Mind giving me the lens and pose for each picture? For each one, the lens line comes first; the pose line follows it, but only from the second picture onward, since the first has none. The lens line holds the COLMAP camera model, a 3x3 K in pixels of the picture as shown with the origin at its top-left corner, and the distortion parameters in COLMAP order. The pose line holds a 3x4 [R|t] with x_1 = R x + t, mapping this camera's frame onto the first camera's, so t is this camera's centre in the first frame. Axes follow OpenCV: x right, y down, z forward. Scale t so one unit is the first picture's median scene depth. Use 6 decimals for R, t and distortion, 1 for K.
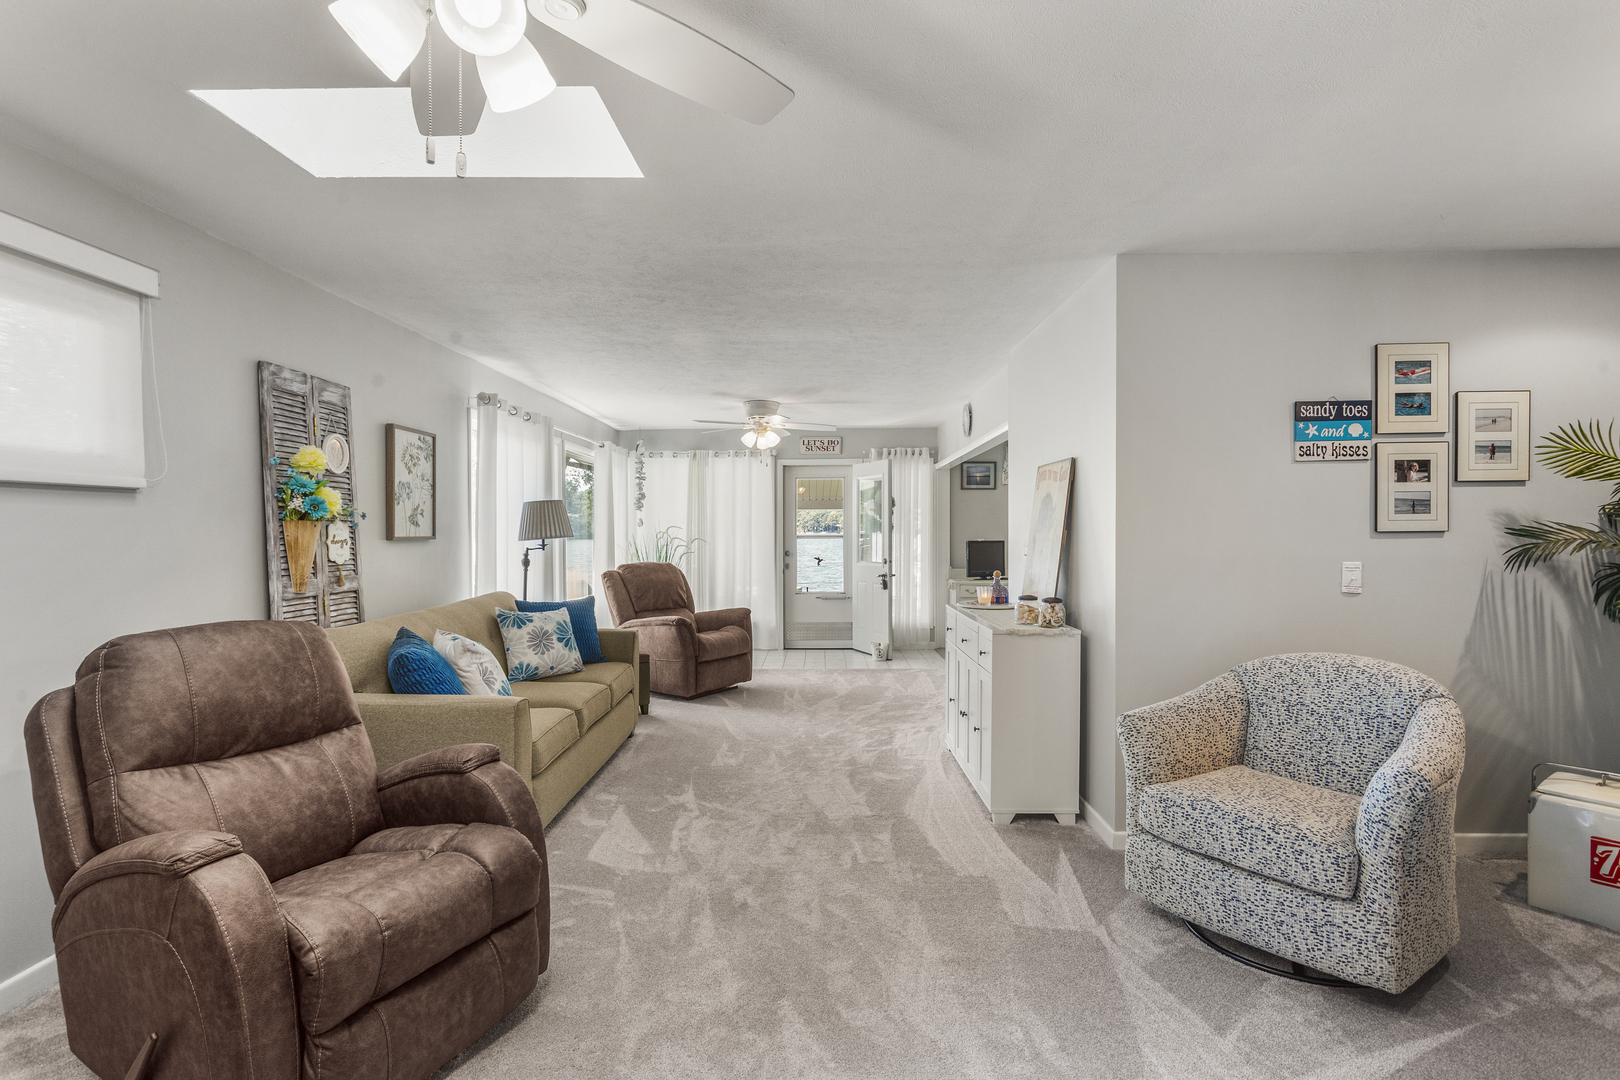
lens RADIAL K [[784.7, 0, 811.7], [0, 784.7, 546.6], [0, 0, 1]] dist [0.000376, 0.002193]
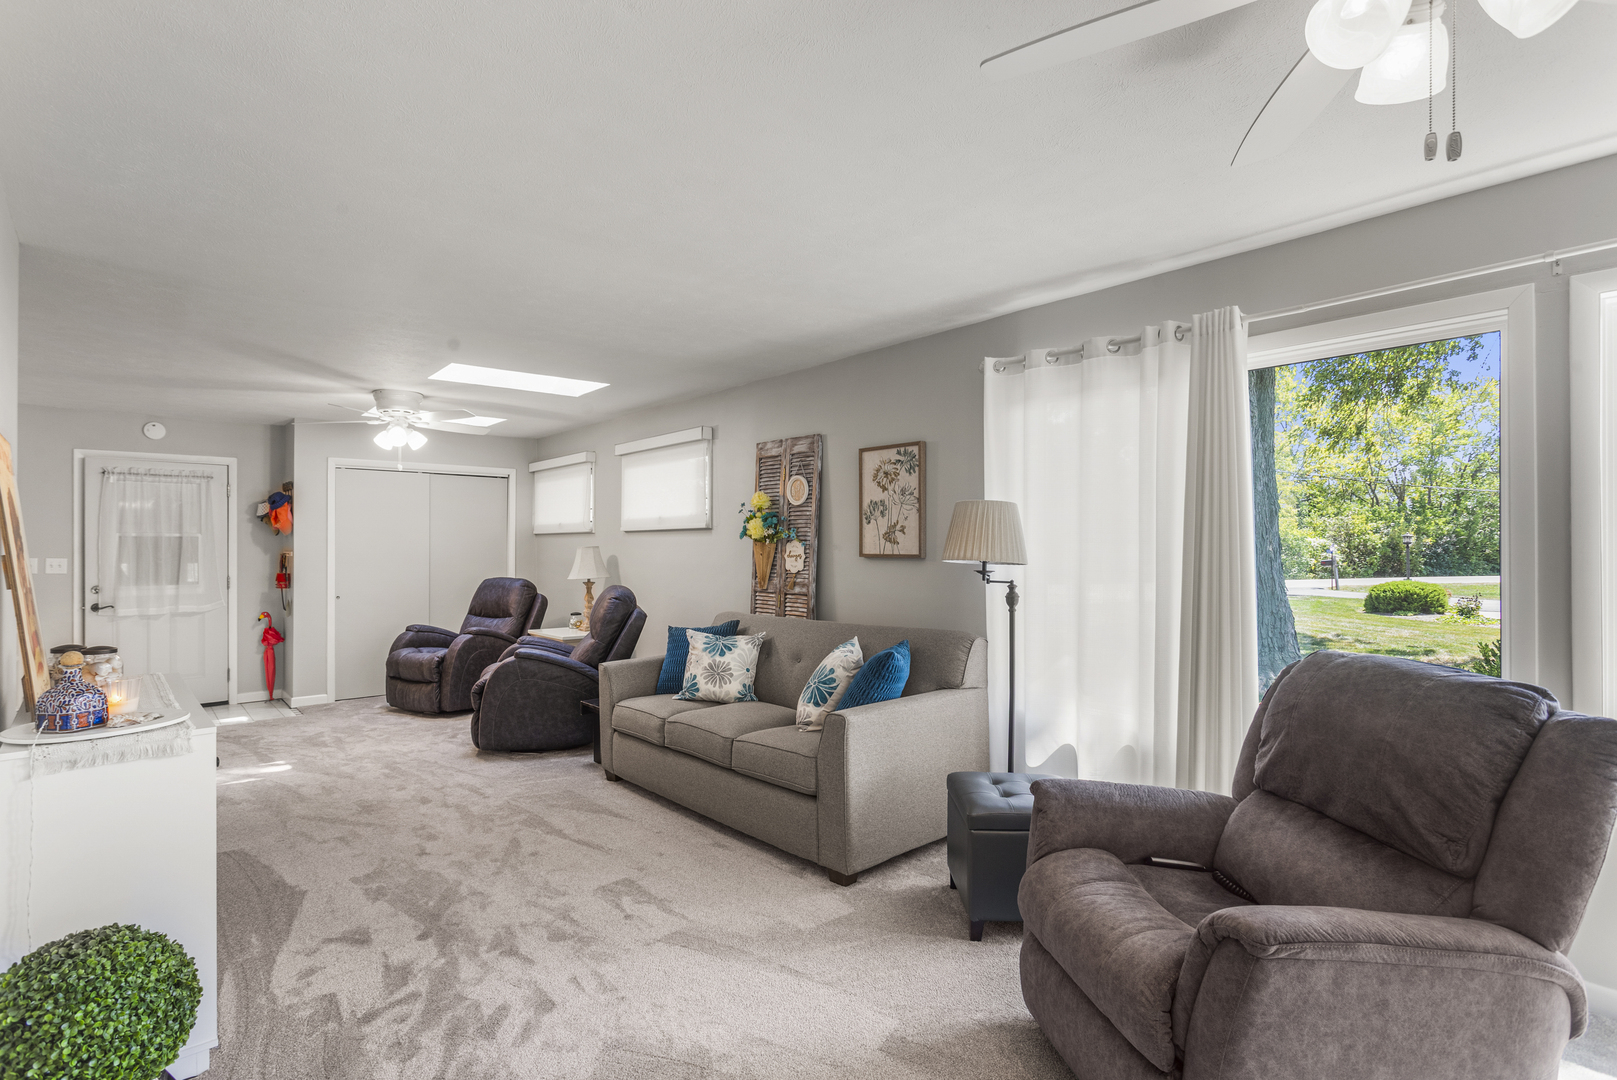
lens RADIAL K [[783.3, 0, 775.2], [0, 783.3, 543.6], [0, 0, 1]] dist [0.000376, 0.002193]
pose [[-0.765554, 0.004504, -0.643356, 0.319704], [-0.010174, 0.999766, 0.019104, -0.059010], [0.643291, 0.021171, -0.765329, 2.249416]]
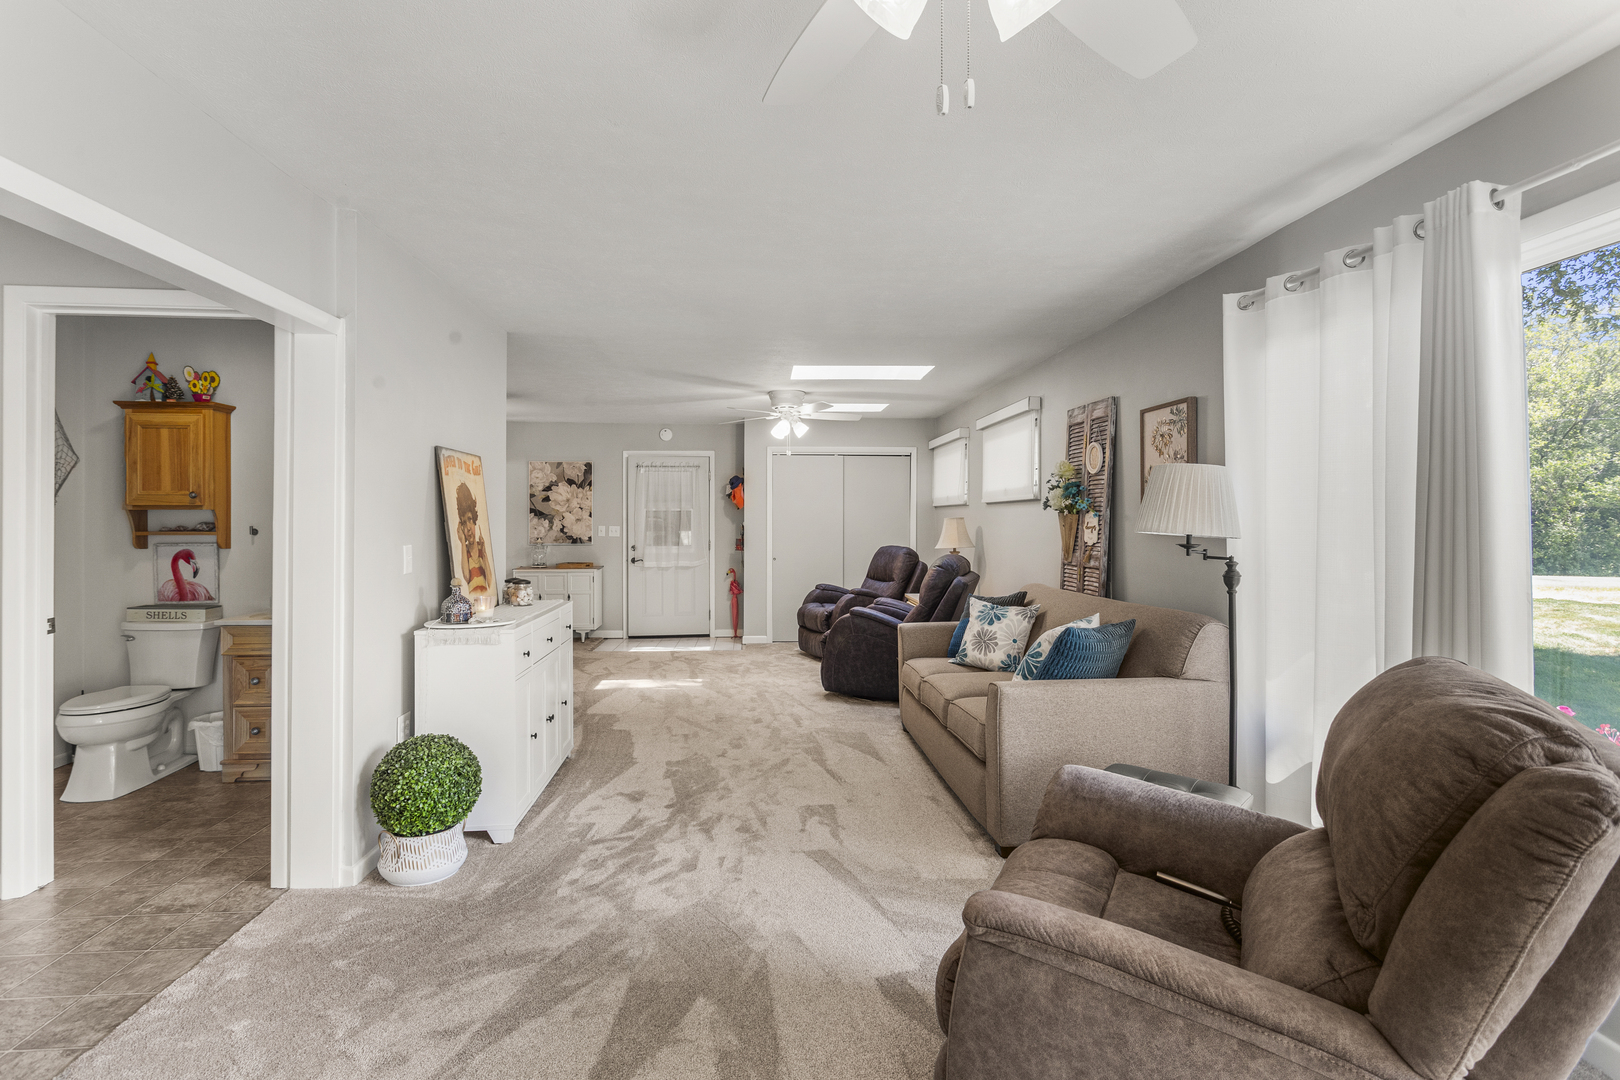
lens RADIAL K [[784.7, 0, 793.6], [0, 784.7, 519.0], [0, 0, 1]] dist [0.000376, 0.002193]
pose [[-0.998236, 0.006166, -0.059046, -0.053076], [0.004739, 0.999694, 0.024263, -0.059563], [0.059177, 0.023941, -0.997960, 2.511140]]
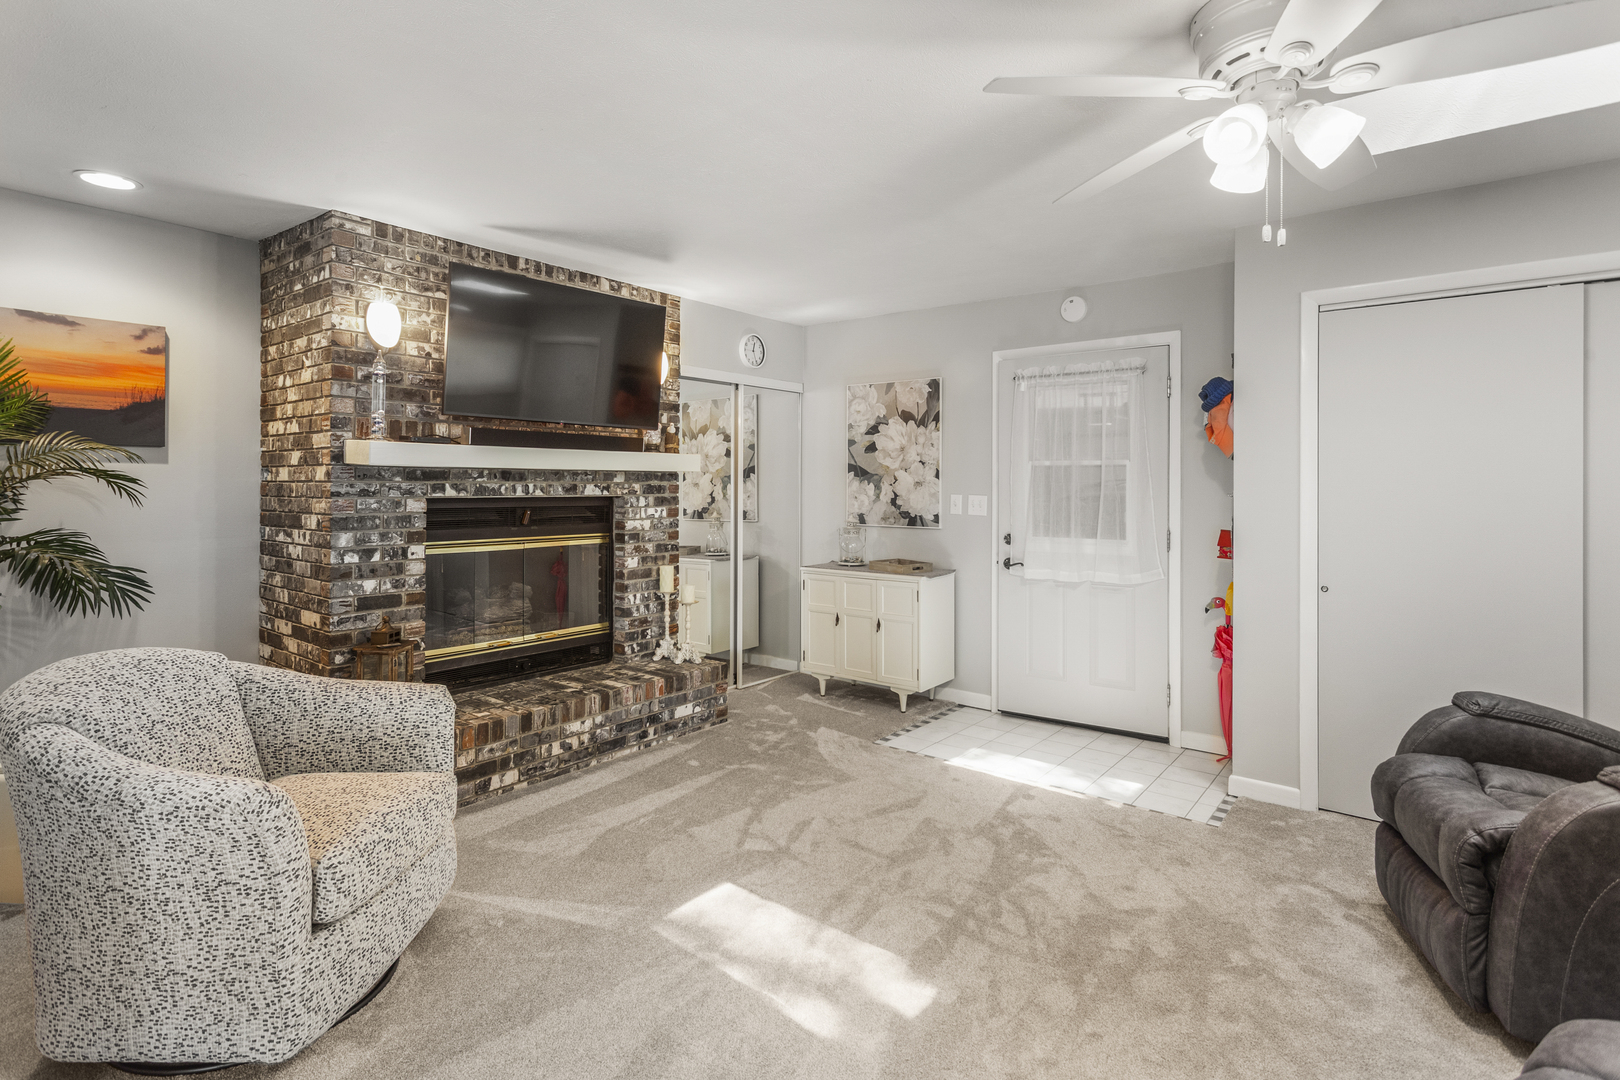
lens RADIAL K [[784.7, 0, 809.7], [0, 784.7, 485.2], [0, 0, 1]] dist [0.000376, 0.002193]
pose [[-0.783382, 0.001466, 0.621538, -0.257177], [0.015608, 0.999728, 0.017313, -0.018870], [-0.621344, 0.023264, -0.783192, 1.009304]]
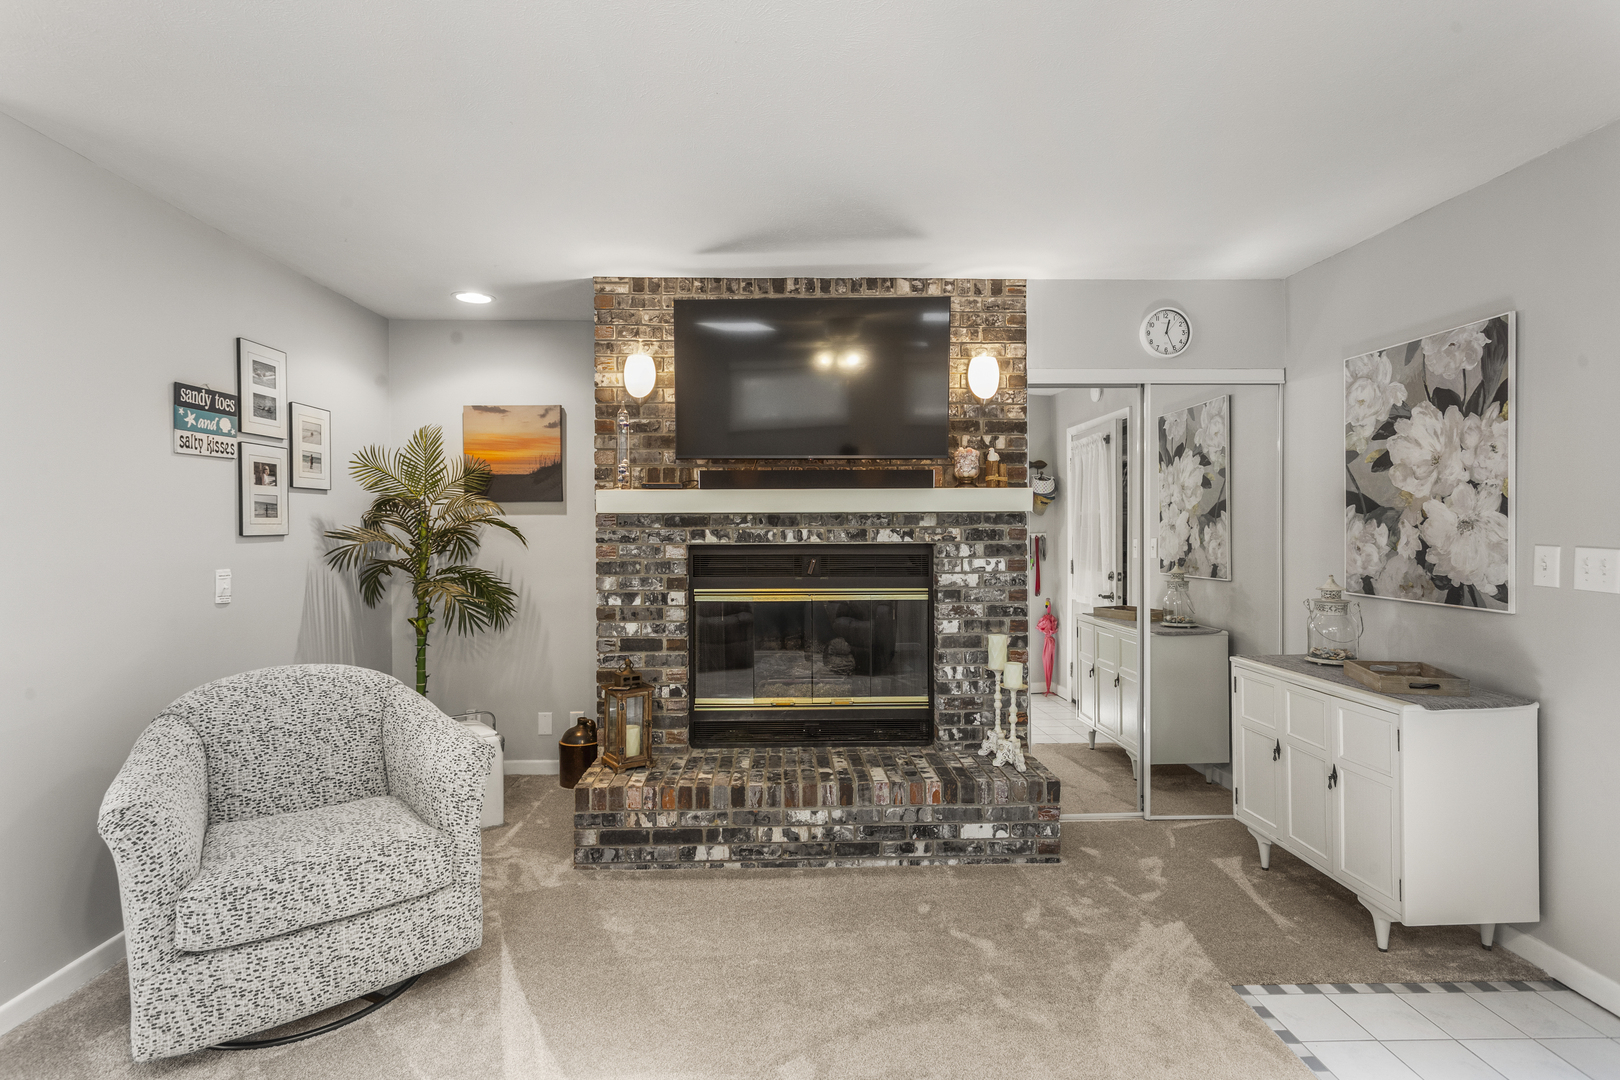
lens RADIAL K [[784.7, 0, 808.7], [0, 784.7, 531.3], [0, 0, 1]] dist [0.000376, 0.002193]
pose [[-0.037952, -0.002029, 0.999278, -0.248971], [0.029926, 0.999547, 0.003166, -0.007099], [-0.998831, 0.030024, -0.037874, 0.358193]]
